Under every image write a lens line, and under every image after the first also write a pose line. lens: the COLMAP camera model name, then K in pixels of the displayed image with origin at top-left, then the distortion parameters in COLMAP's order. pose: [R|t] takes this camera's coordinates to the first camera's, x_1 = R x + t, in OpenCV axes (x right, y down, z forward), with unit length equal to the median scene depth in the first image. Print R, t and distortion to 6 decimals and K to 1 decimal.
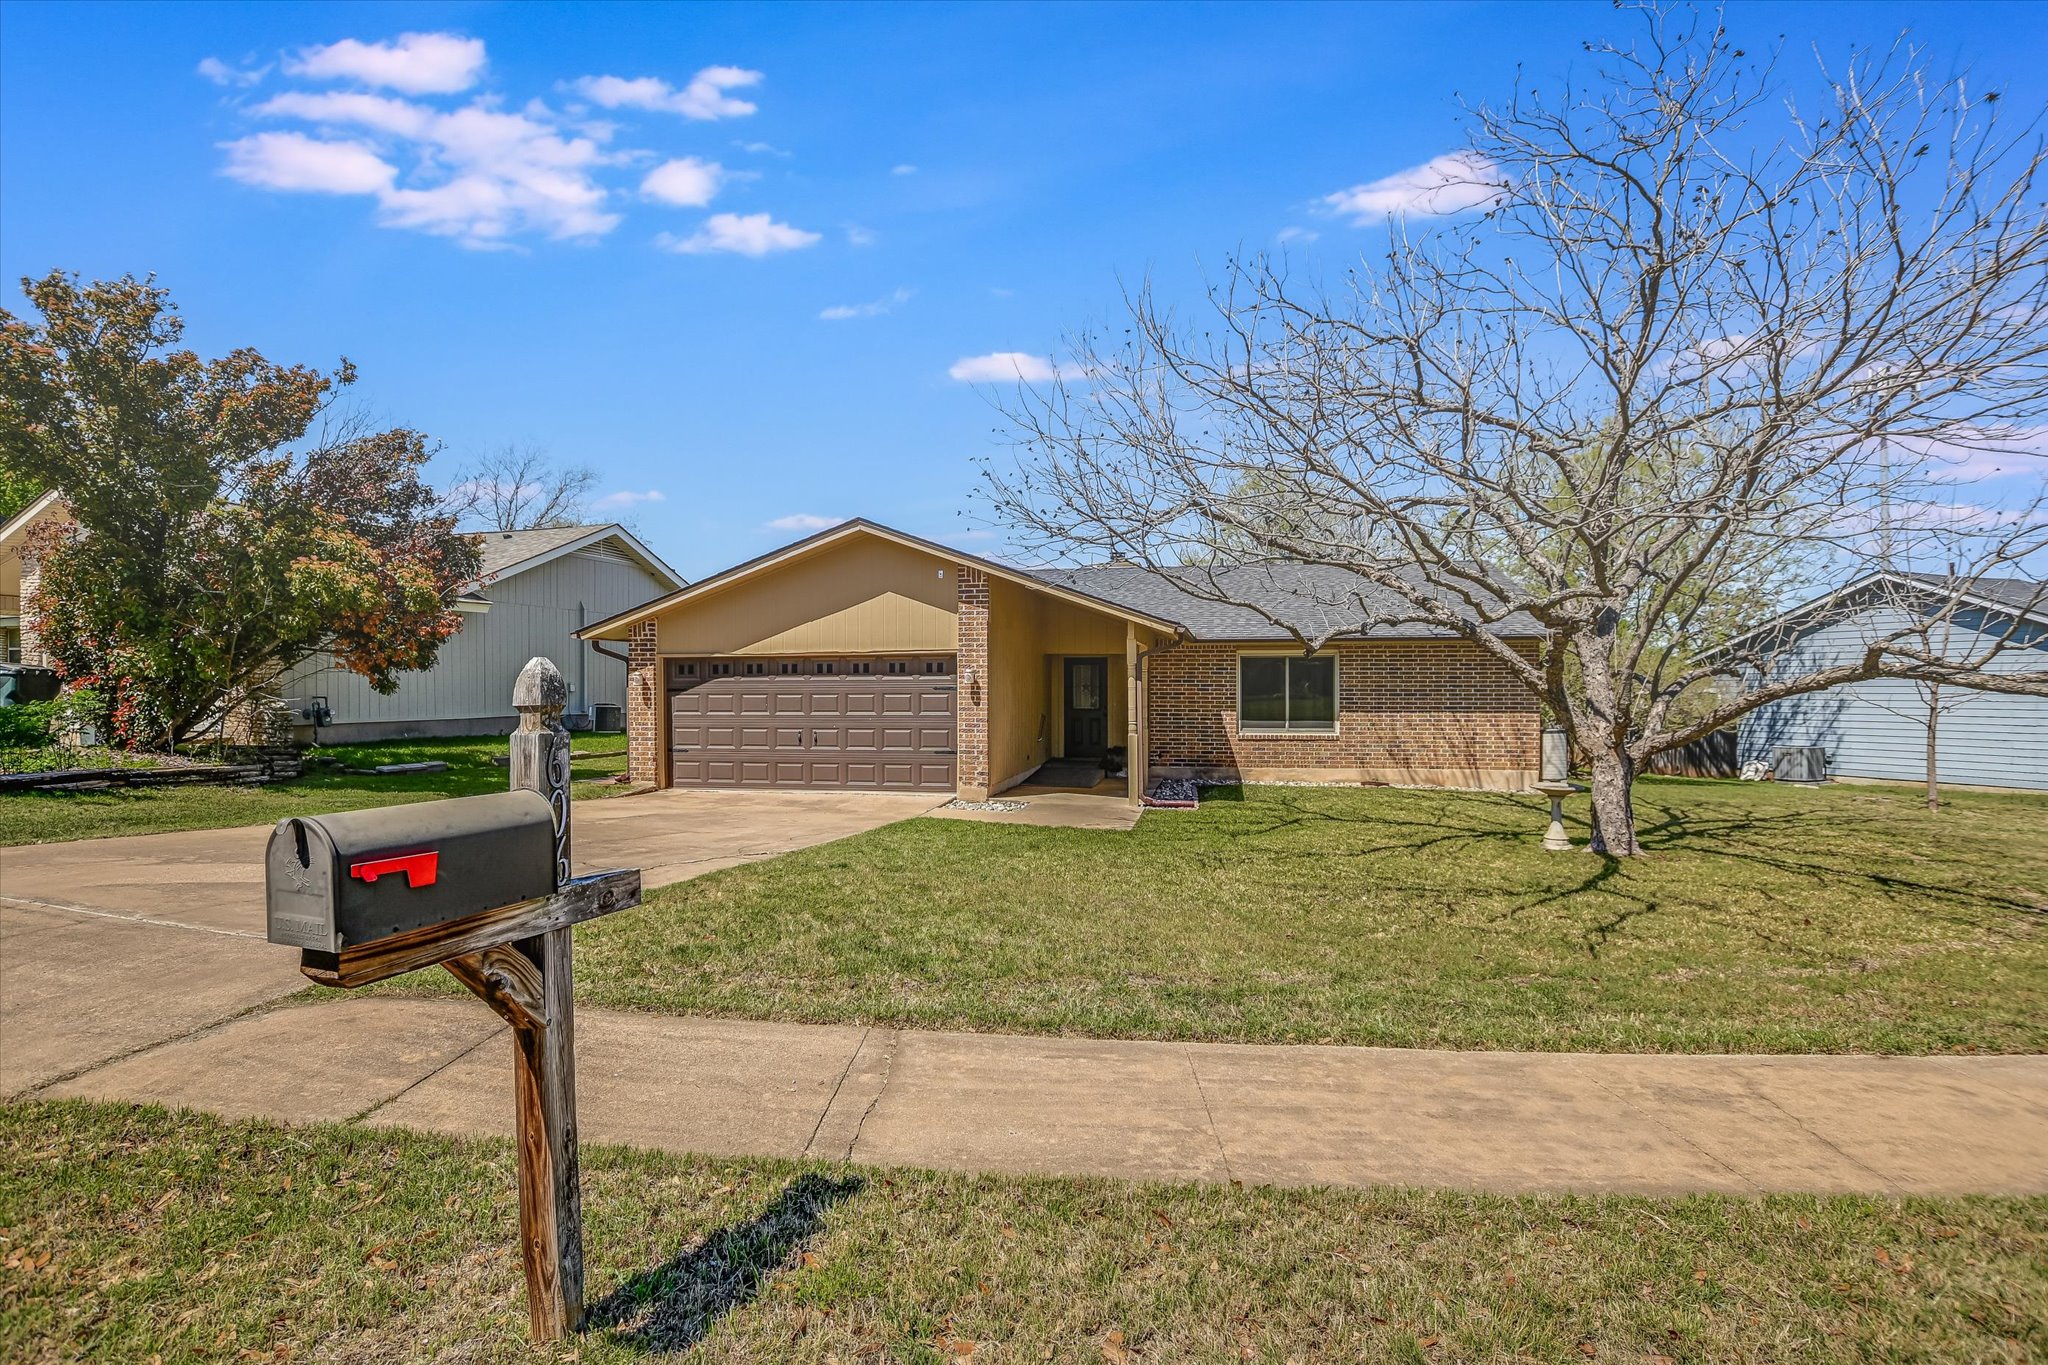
lens RADIAL K [[1000.0, 0, 1028.0], [0, 1000.0, 683.0], [0, 0, 1]] dist [-0.009949, 0.005708]
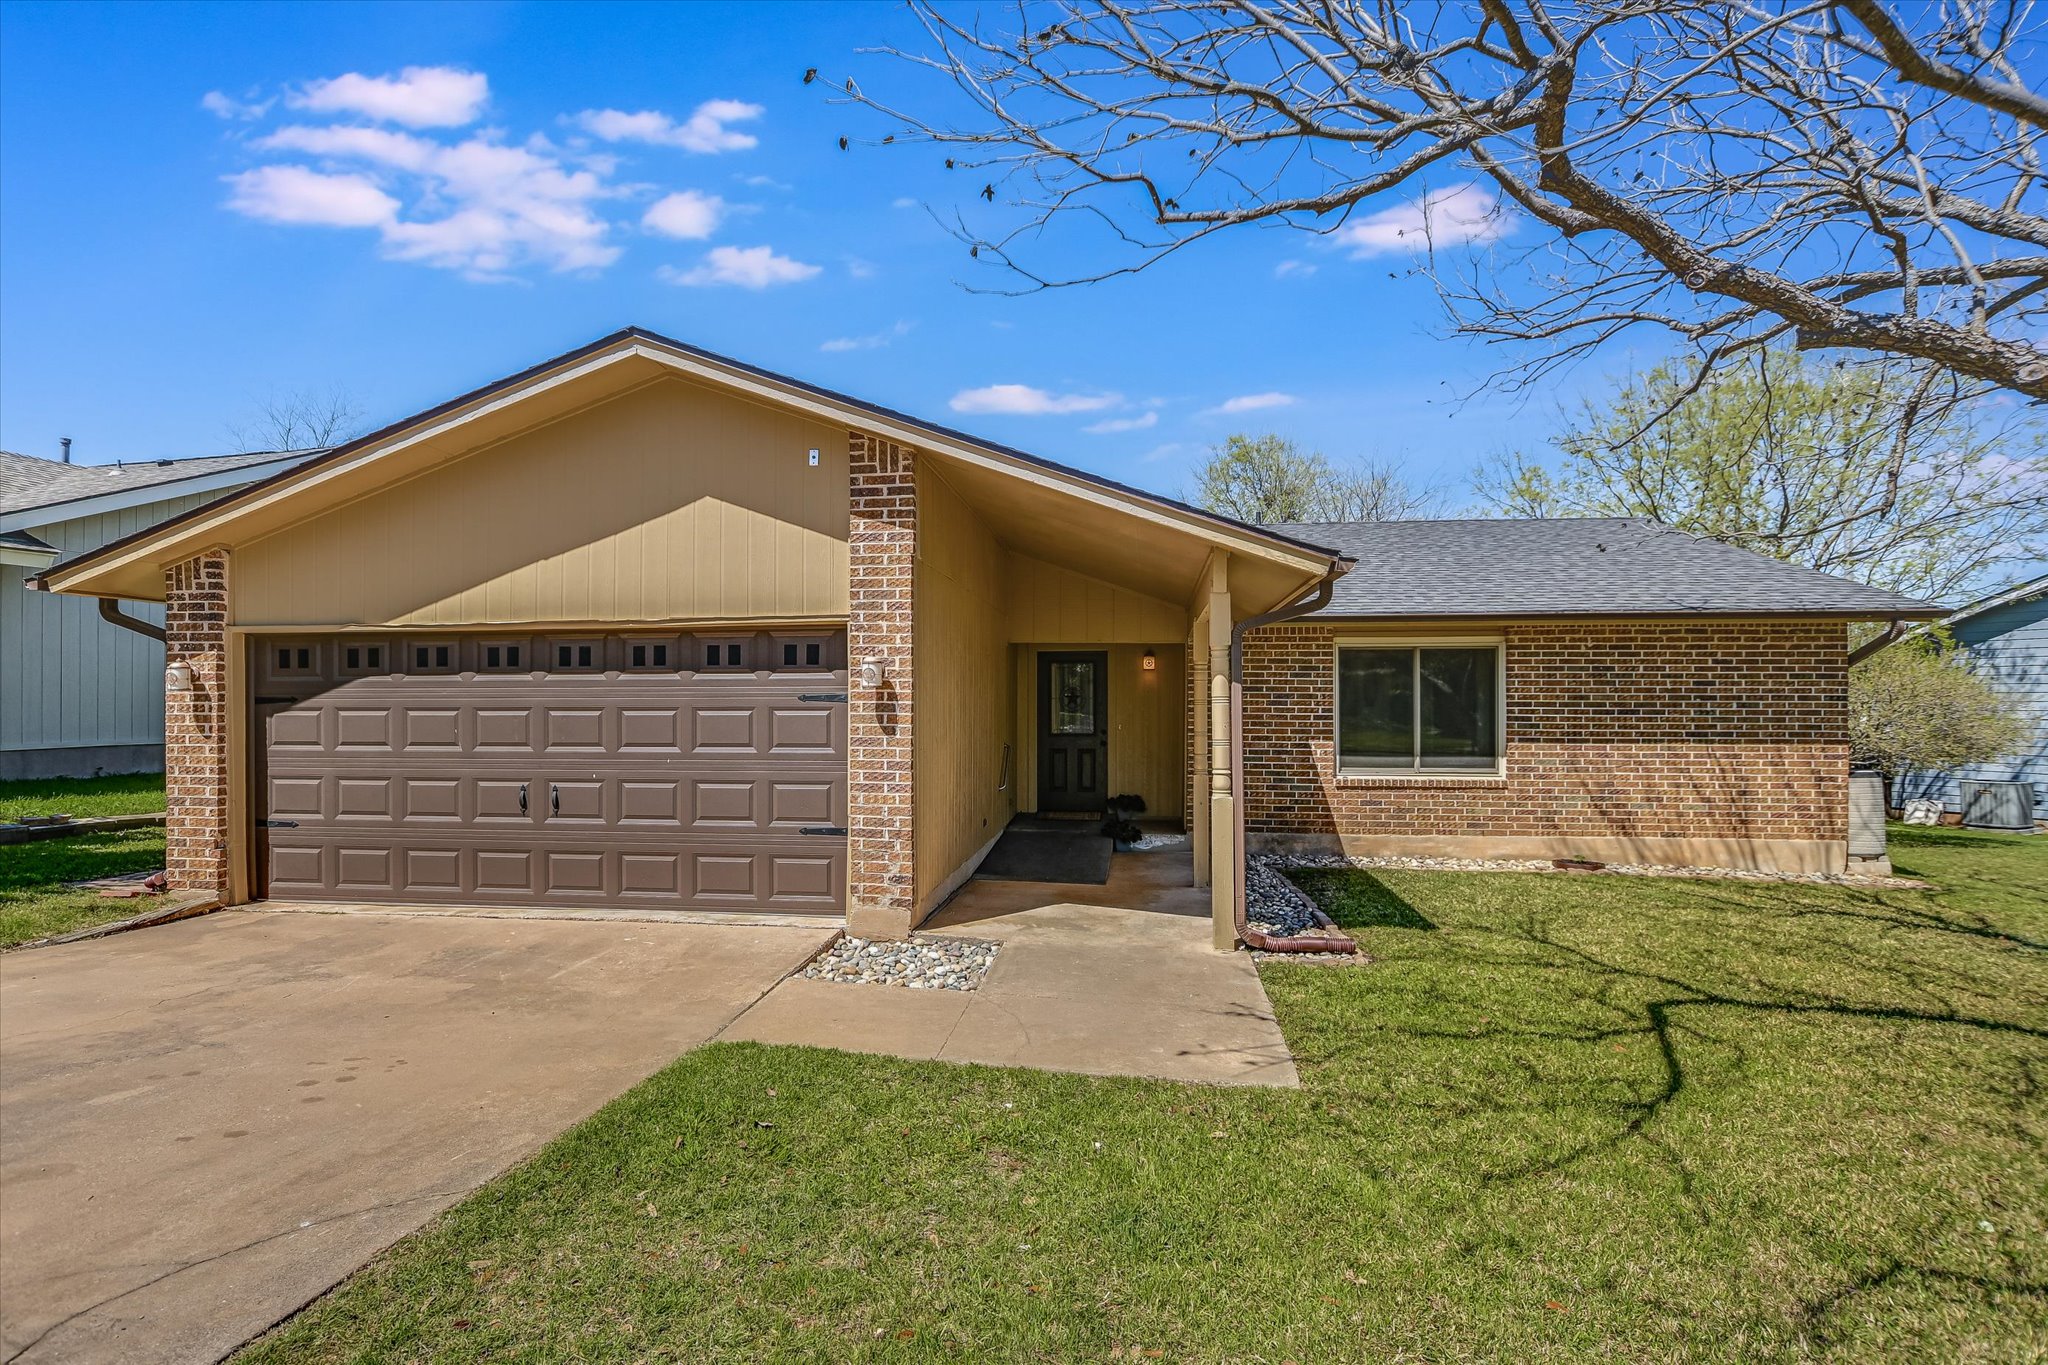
lens RADIAL K [[1000.0, 0, 1014.7], [0, 1000.0, 689.5], [0, 0, 1]] dist [-0.009949, 0.005708]
pose [[0.998356, 0.002985, 0.057240, -0.018090], [-0.002410, 0.999946, -0.010099, 0.005835], [-0.057267, 0.009944, 0.998309, 0.498191]]
